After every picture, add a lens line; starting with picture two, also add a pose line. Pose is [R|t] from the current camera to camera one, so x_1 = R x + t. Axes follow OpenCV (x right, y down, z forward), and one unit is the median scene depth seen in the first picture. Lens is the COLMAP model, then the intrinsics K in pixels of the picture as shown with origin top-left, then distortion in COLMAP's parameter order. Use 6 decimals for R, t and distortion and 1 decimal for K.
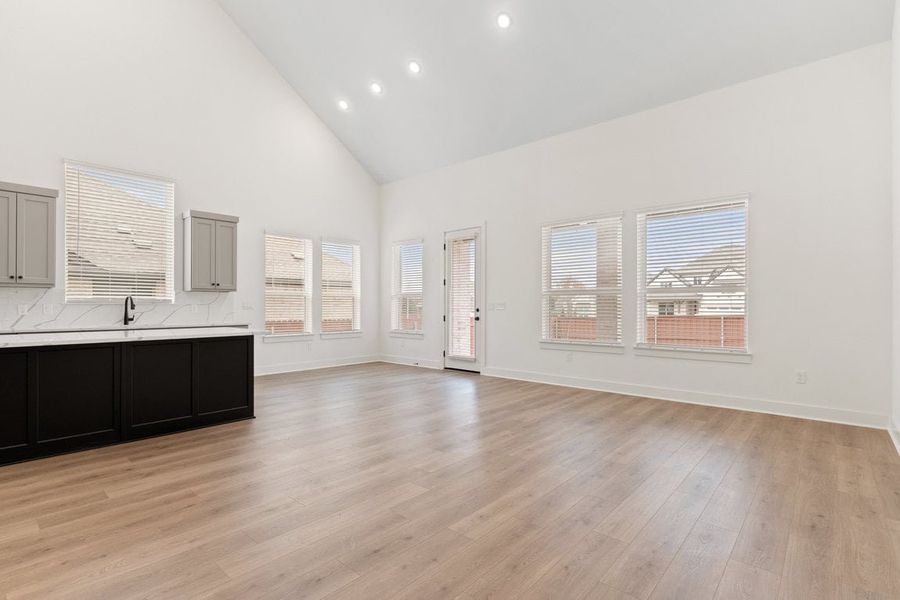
lens RADIAL K [[432.2, 0, 446.6], [0, 432.2, 303.0], [0, 0, 1]] dist [-0.005938, 0.000253]
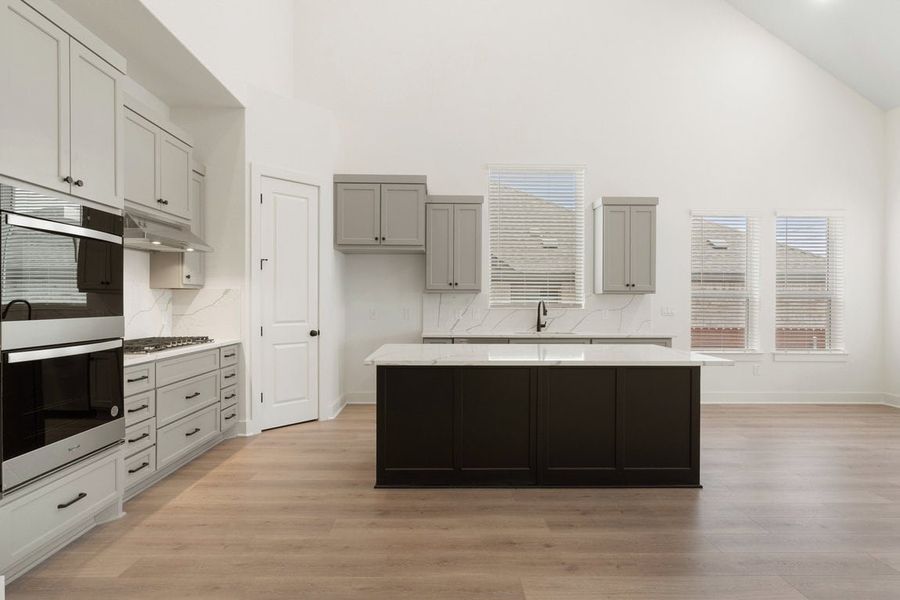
lens RADIAL K [[462.1, 0, 448.3], [0, 462.1, 305.3], [0, 0, 1]] dist [0.002519, 0.001674]
pose [[0.679325, 0.008200, -0.733791, -0.141724], [0.000530, 0.999932, 0.011665, -0.016912], [0.733837, -0.008314, 0.679275, 0.175423]]
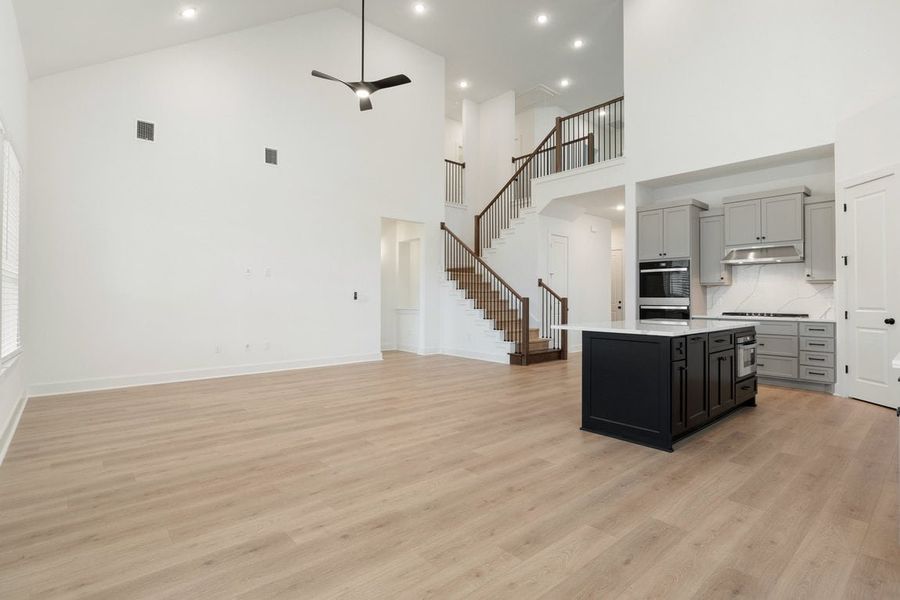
lens RADIAL K [[432.2, 0, 443.2], [0, 432.2, 296.8], [0, 0, 1]] dist [-0.005938, 0.000253]
pose [[-0.991038, -0.004049, 0.133520, -0.215026], [-0.005227, 0.999950, -0.008471, 0.008675], [-0.133479, -0.009093, -0.991010, 1.417485]]
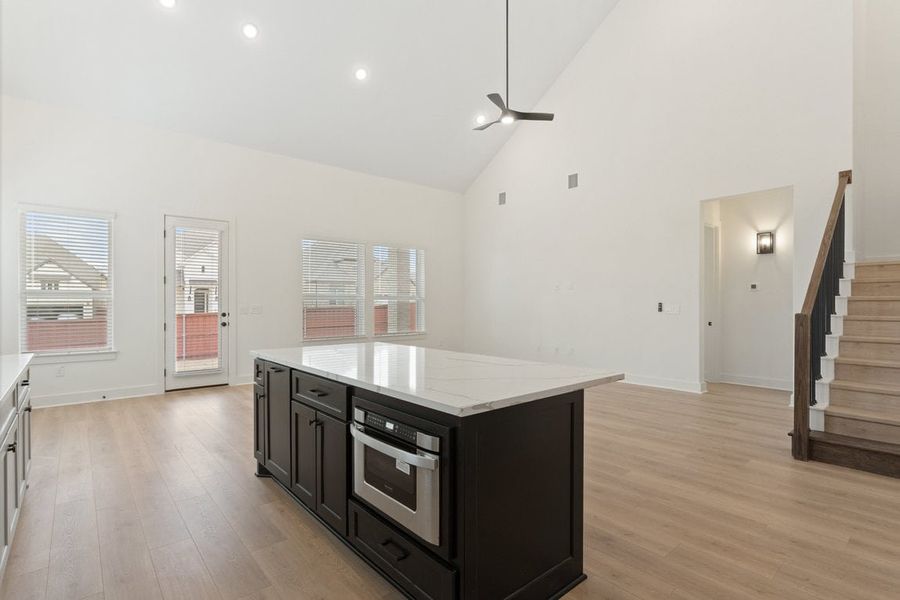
lens RADIAL K [[432.2, 0, 443.6], [0, 432.2, 304.6], [0, 0, 1]] dist [-0.005938, 0.000253]
pose [[0.136649, -0.006015, 0.990601, -0.924434], [-0.004790, 0.999966, 0.006733, -0.015355], [-0.990608, -0.005665, 0.136616, 0.535187]]
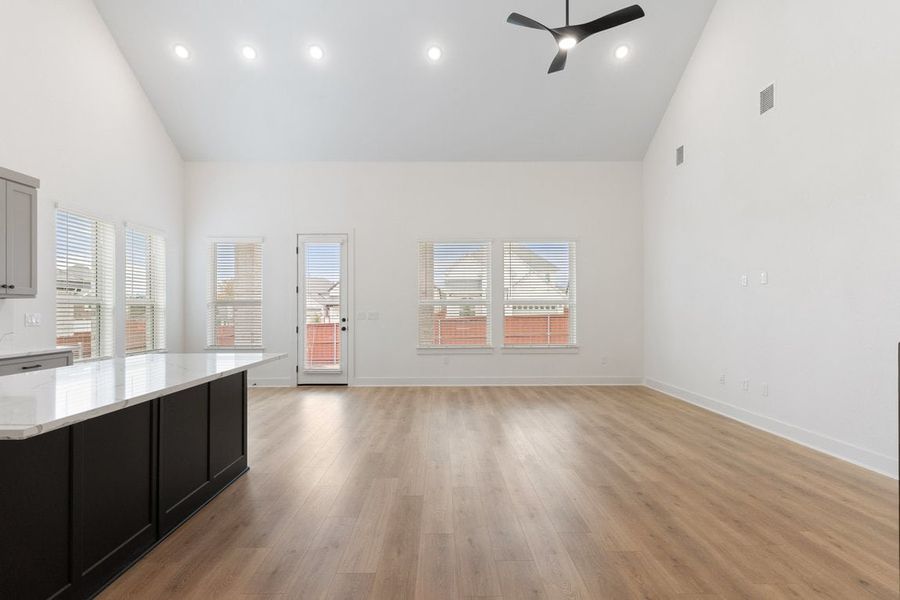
lens RADIAL K [[451.1, 0, 444.2], [0, 451.1, 304.9], [0, 0, 1]] dist [0.005049, -0.001443]
pose [[0.739525, 0.002558, 0.673124, -0.545404], [0.001256, 0.999986, -0.005180, -0.014506], [-0.673128, 0.004676, 0.739511, 0.131560]]
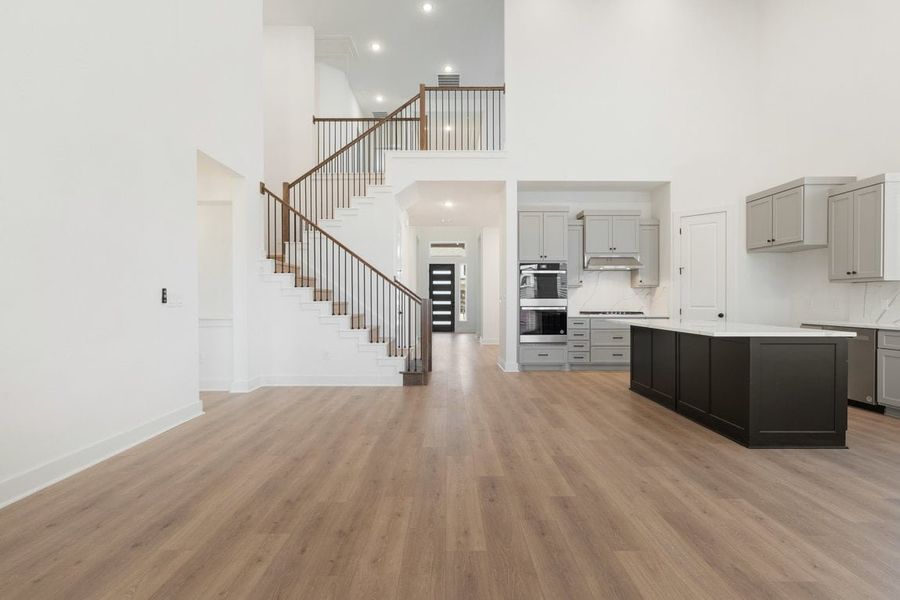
lens RADIAL K [[432.2, 0, 443.8], [0, 432.2, 305.0], [0, 0, 1]] dist [-0.005938, 0.000253]
pose [[-0.751741, 0.006509, -0.659427, 0.339610], [0.002802, 0.999974, 0.006676, 0.006587], [0.659453, 0.003171, -0.751739, 0.911033]]
